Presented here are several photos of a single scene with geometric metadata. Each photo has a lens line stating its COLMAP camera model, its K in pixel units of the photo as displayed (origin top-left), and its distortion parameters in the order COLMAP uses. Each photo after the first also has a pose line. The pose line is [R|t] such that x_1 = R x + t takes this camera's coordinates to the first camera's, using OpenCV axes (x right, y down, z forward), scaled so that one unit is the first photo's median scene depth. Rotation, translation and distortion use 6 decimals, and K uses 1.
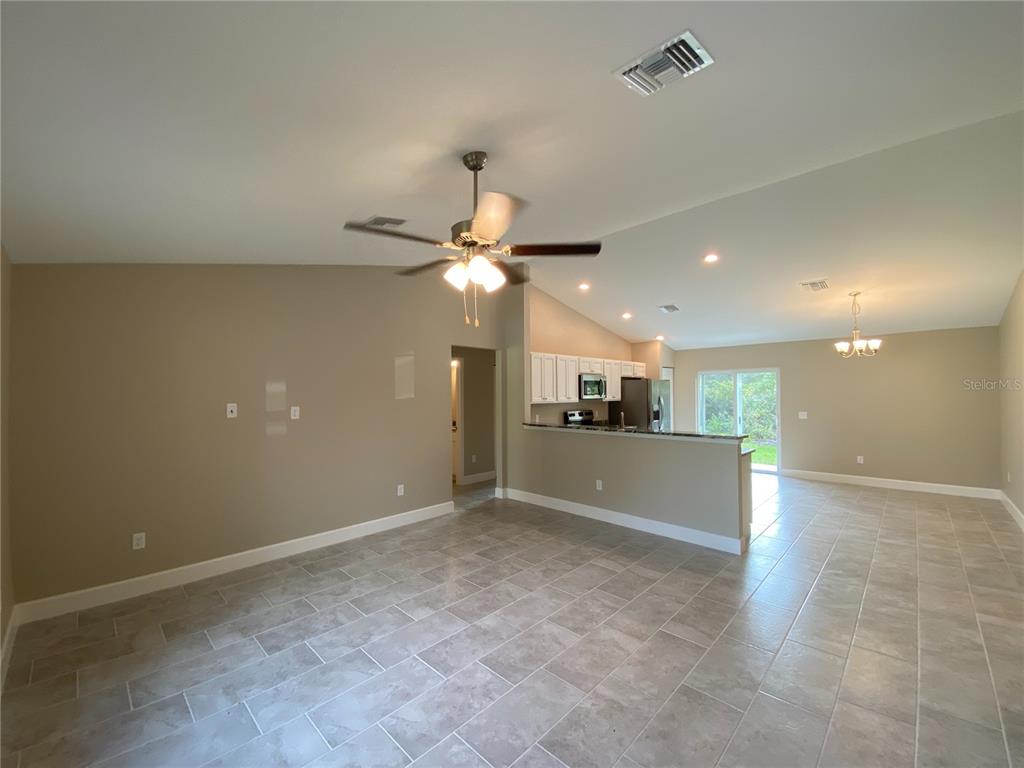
lens RADIAL K [[415.5, 0, 514.0], [0, 415.5, 387.1], [0, 0, 1]] dist [0.010985, -0.009942]
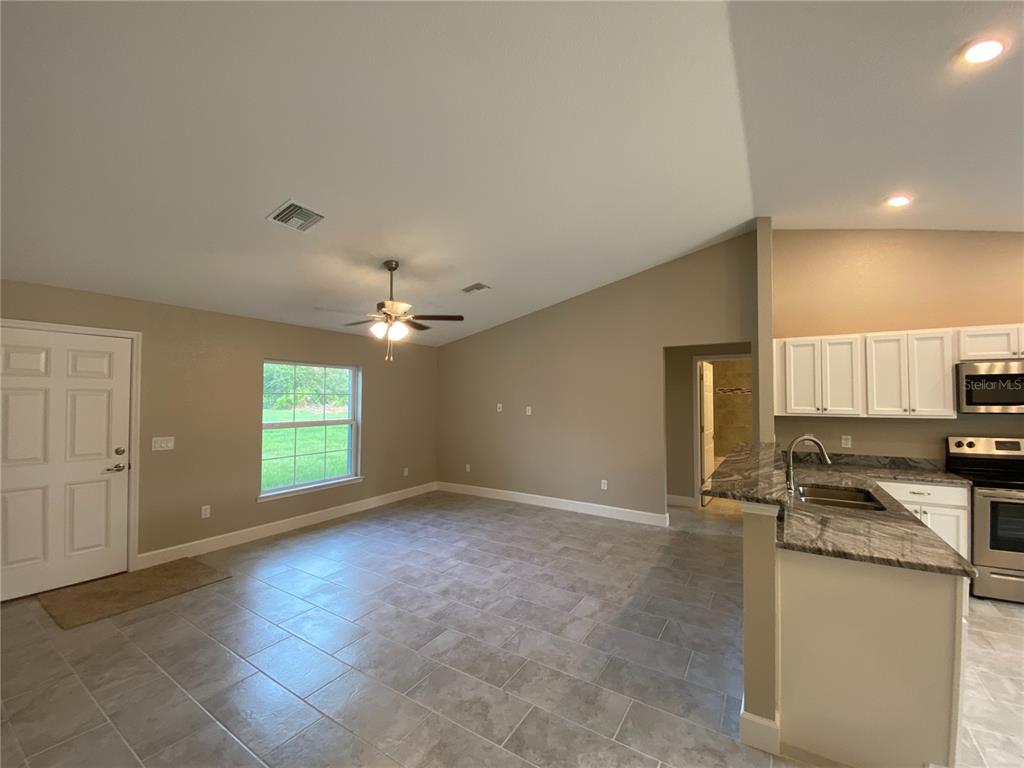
lens RADIAL K [[415.5, 0, 507.0], [0, 415.5, 386.6], [0, 0, 1]] dist [0.010985, -0.009942]
pose [[0.191677, -0.019555, -0.981263, 1.028427], [0.011783, 0.999775, -0.017622, -0.000883], [0.981387, -0.008185, 0.191865, 0.692165]]
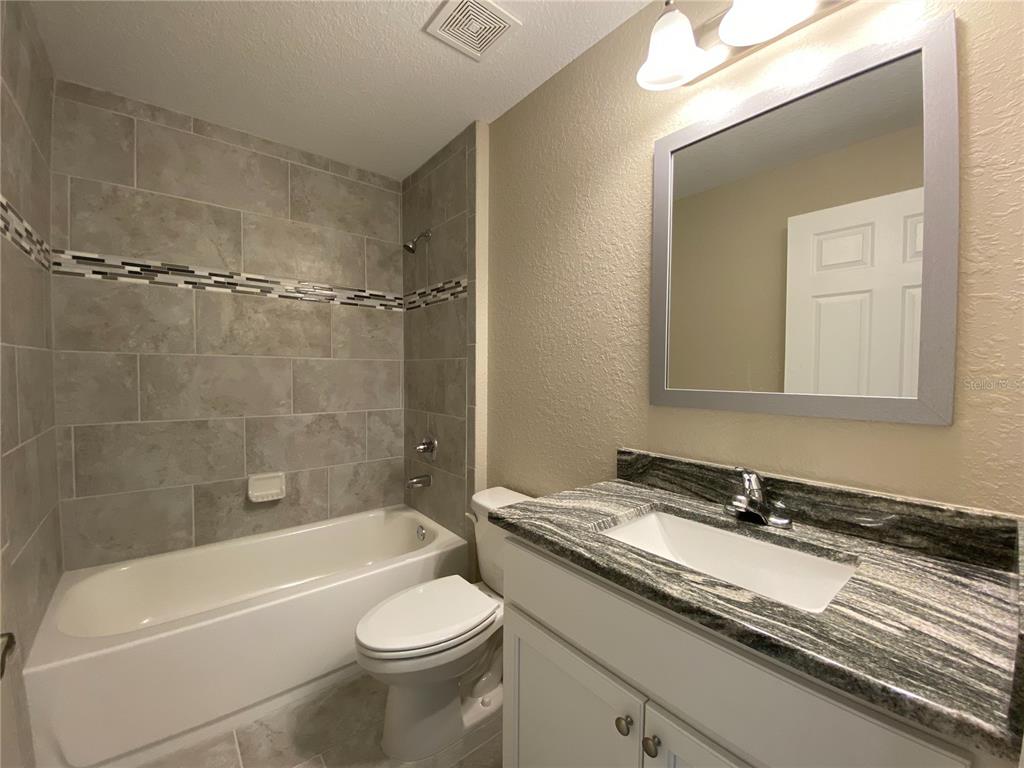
lens RADIAL K [[415.5, 0, 508.5], [0, 415.5, 382.3], [0, 0, 1]] dist [0.010985, -0.009942]
pose [[0.992214, 0.012824, -0.123886, 0.140508], [-0.007201, 0.998928, 0.045728, 0.064668], [0.124340, -0.044480, 0.991242, 1.396479]]
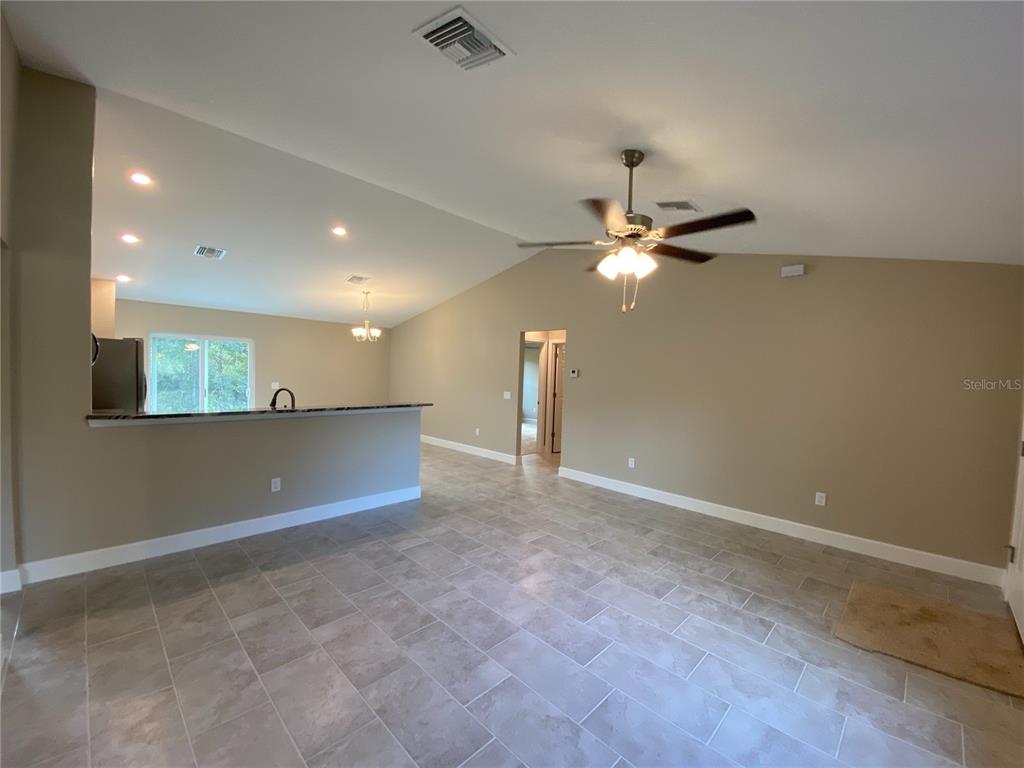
lens RADIAL K [[415.5, 0, 505.1], [0, 415.5, 385.6], [0, 0, 1]] dist [0.010985, -0.009942]
pose [[0.024349, -0.028578, 0.999295, -0.733311], [-0.044314, 0.998578, 0.029637, 0.019247], [-0.998721, -0.045005, 0.023048, 0.777503]]
